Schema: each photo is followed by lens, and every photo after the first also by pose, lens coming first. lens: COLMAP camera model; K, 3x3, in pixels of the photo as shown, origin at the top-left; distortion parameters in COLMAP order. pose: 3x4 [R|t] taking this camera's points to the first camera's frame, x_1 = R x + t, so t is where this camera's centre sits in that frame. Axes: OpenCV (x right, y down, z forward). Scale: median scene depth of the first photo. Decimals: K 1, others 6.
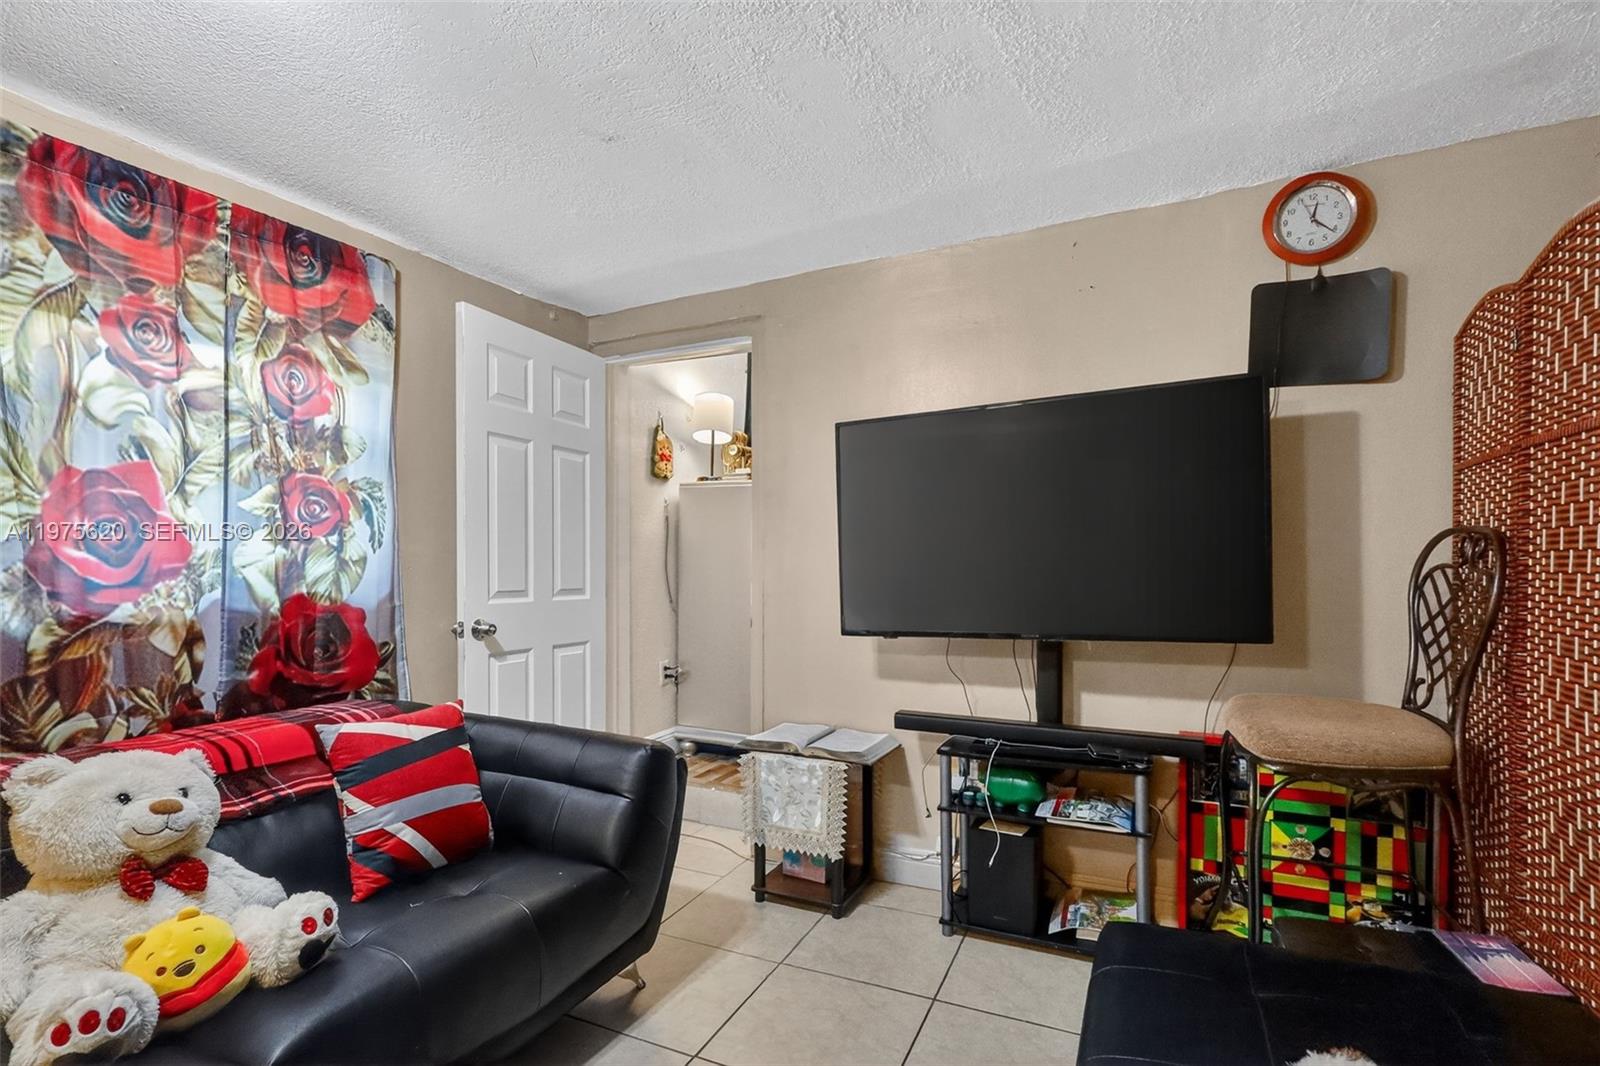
lens RADIAL K [[744.7, 0, 808.1], [0, 744.7, 581.8], [0, 0, 1]] dist [-0.003406, 0.000856]
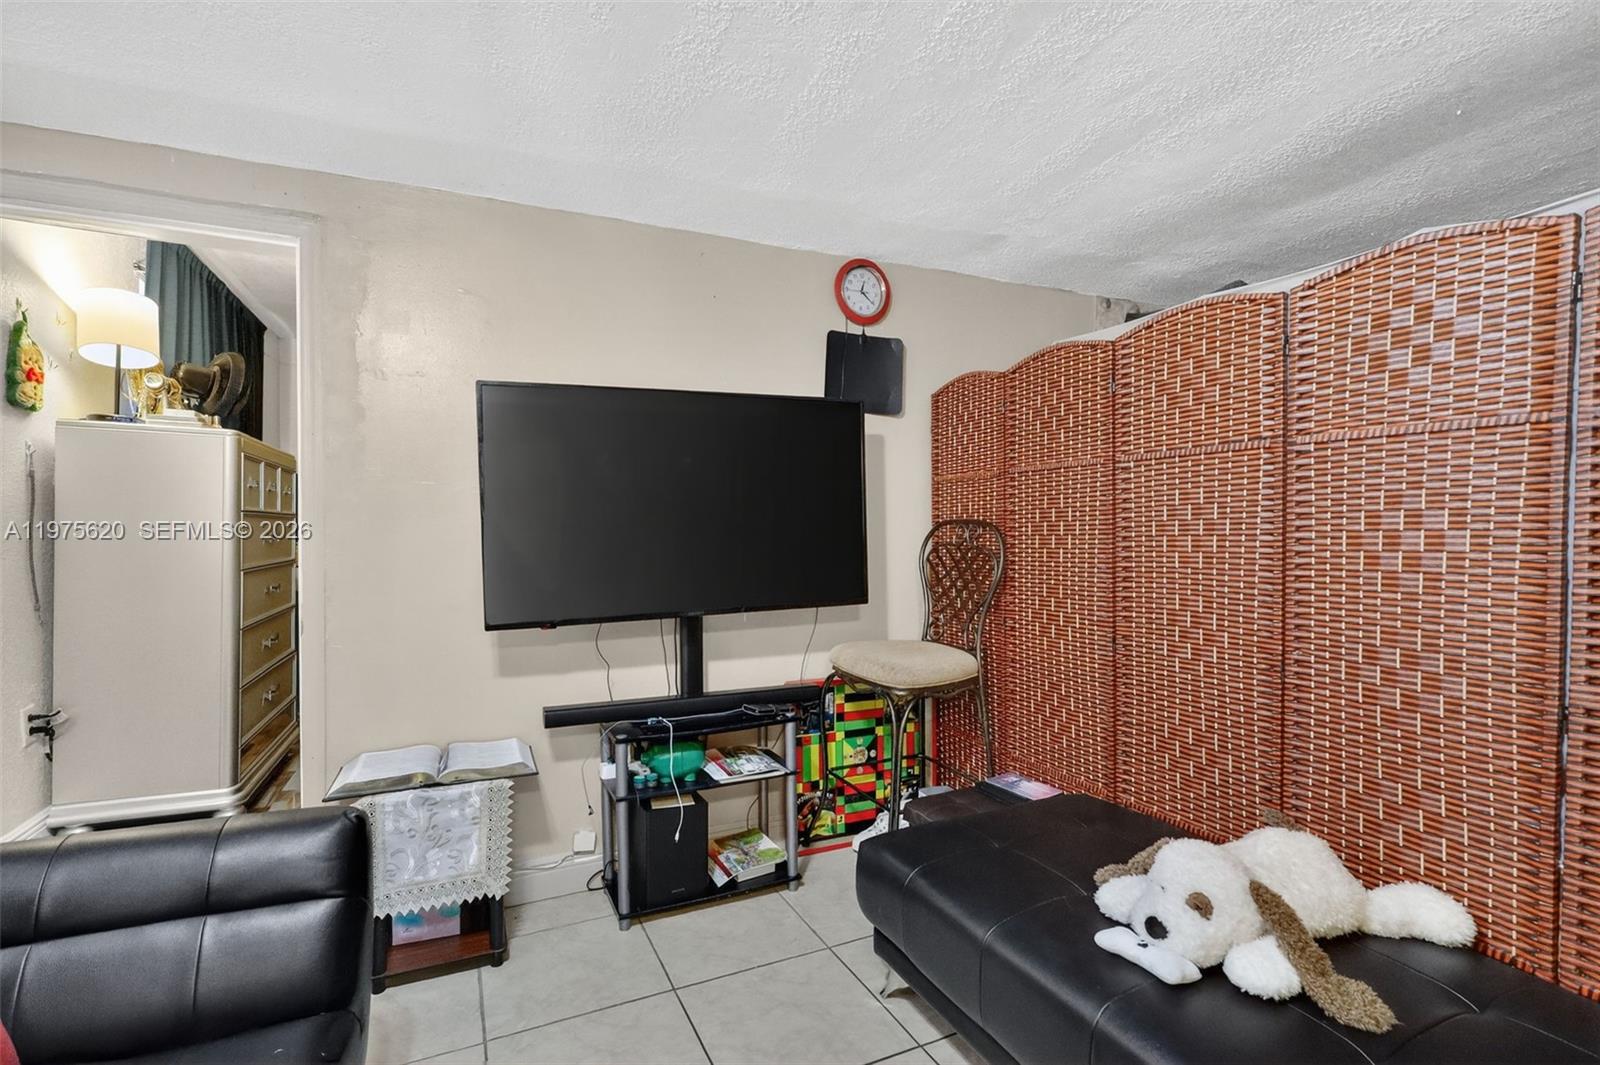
lens RADIAL K [[744.7, 0, 796.3], [0, 744.7, 542.0], [0, 0, 1]] dist [-0.003406, 0.000856]
pose [[0.645888, -0.006852, 0.763401, -0.432777], [0.022484, 0.999697, -0.010051, -0.014929], [-0.763101, 0.023656, 0.645846, 0.207451]]
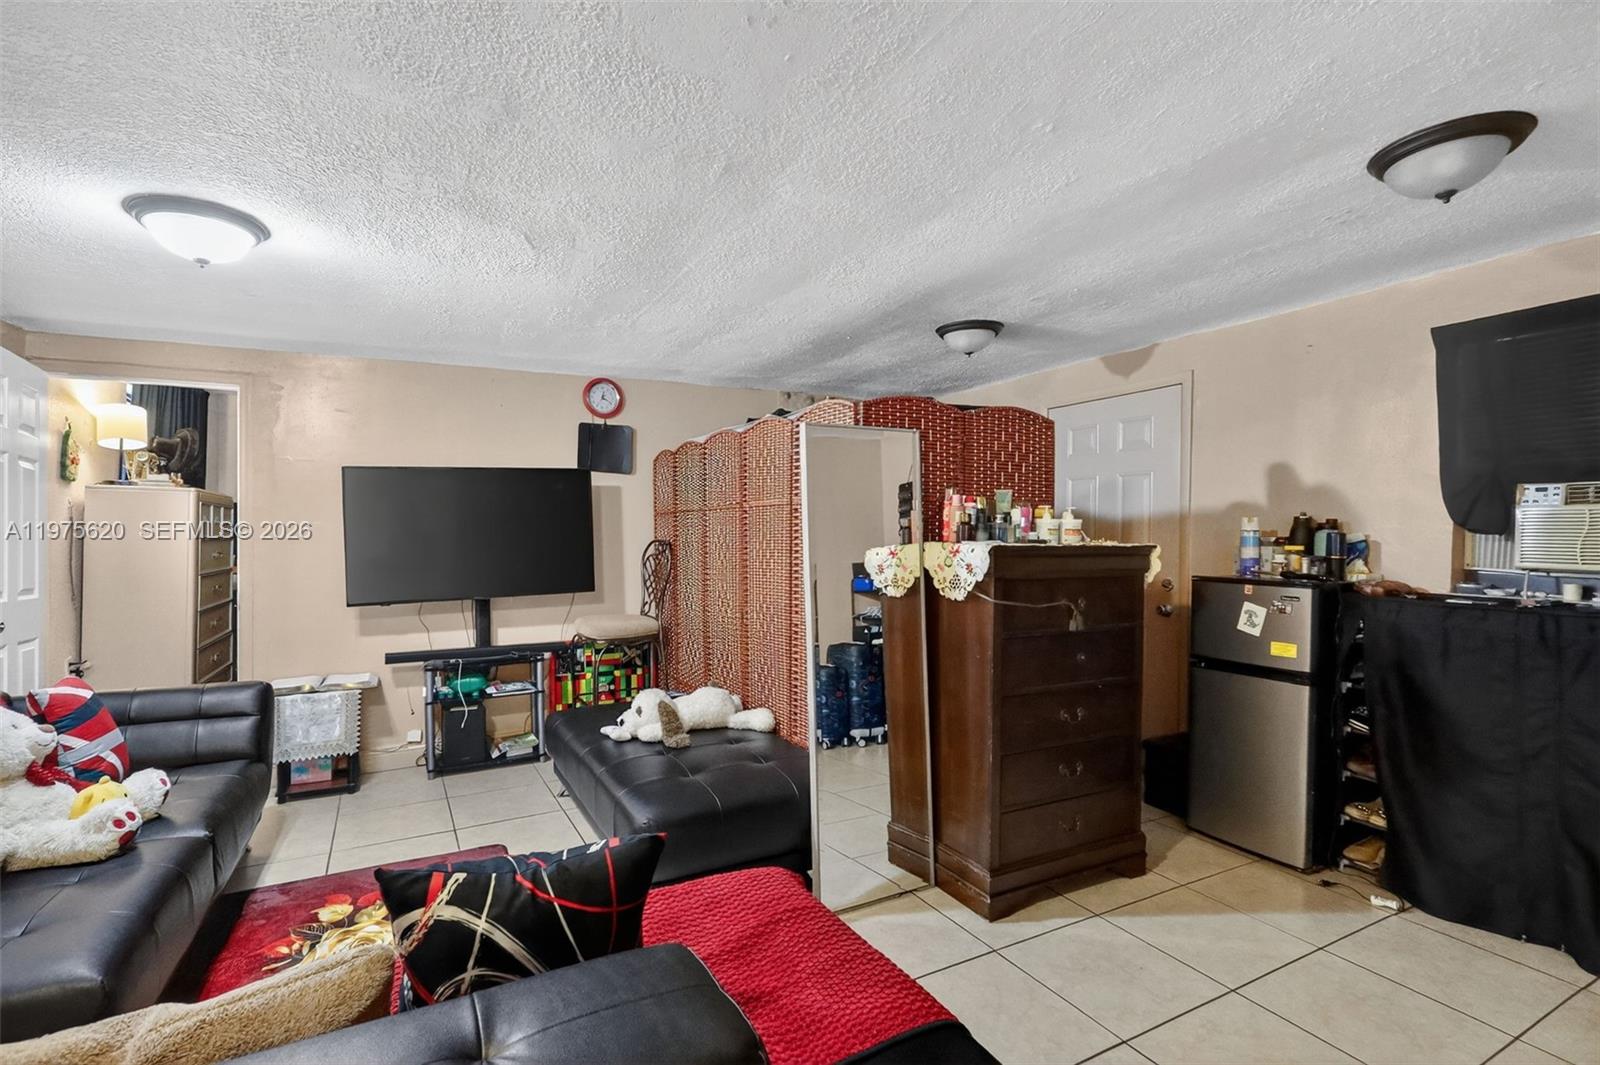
lens RADIAL K [[744.7, 0, 791.9], [0, 744.7, 531.7], [0, 0, 1]] dist [-0.003406, 0.000856]
pose [[0.599880, 0.005394, 0.800072, -0.717958], [0.031597, 0.999038, -0.030426, -0.007358], [-0.799466, 0.043531, 0.599132, -0.726309]]
